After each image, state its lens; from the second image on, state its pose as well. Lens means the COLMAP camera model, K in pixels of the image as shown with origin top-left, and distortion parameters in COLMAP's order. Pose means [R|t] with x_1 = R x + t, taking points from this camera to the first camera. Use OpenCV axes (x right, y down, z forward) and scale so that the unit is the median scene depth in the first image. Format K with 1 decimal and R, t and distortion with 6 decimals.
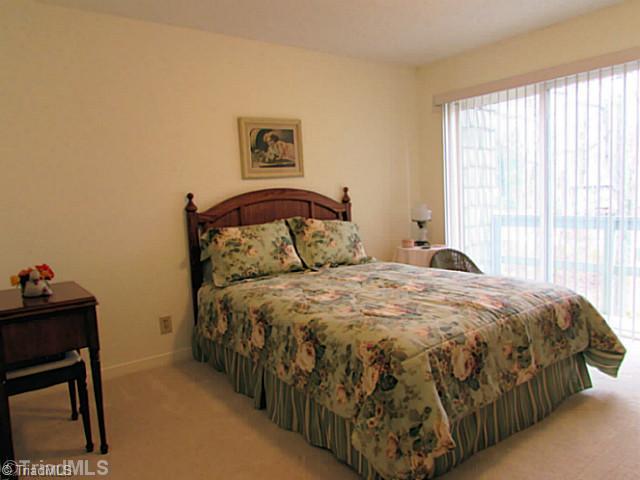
lens RADIAL K [[444.6, 0, 320.0], [0, 444.6, 240.0], [0, 0, 1]] dist [-0.032983, 0.002524]
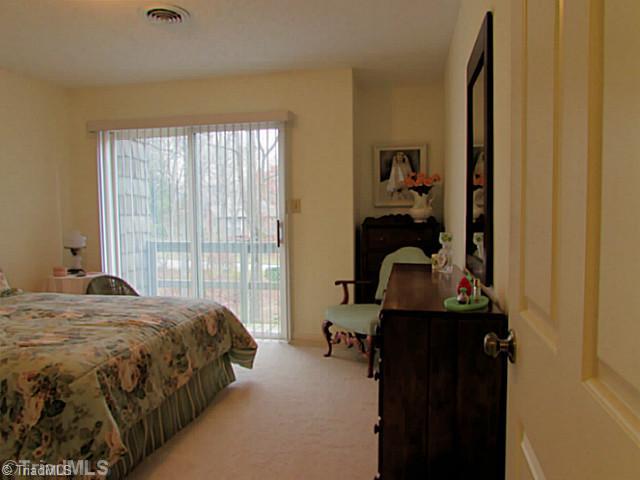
lens RADIAL K [[444.6, 0, 320.0], [0, 444.6, 240.0], [0, 0, 1]] dist [-0.032983, 0.002524]
pose [[0.732573, 0.001235, 0.680688, -0.057816], [0.042122, 0.998000, -0.047144, 0.012690], [-0.679384, 0.063208, 0.731055, -0.106425]]
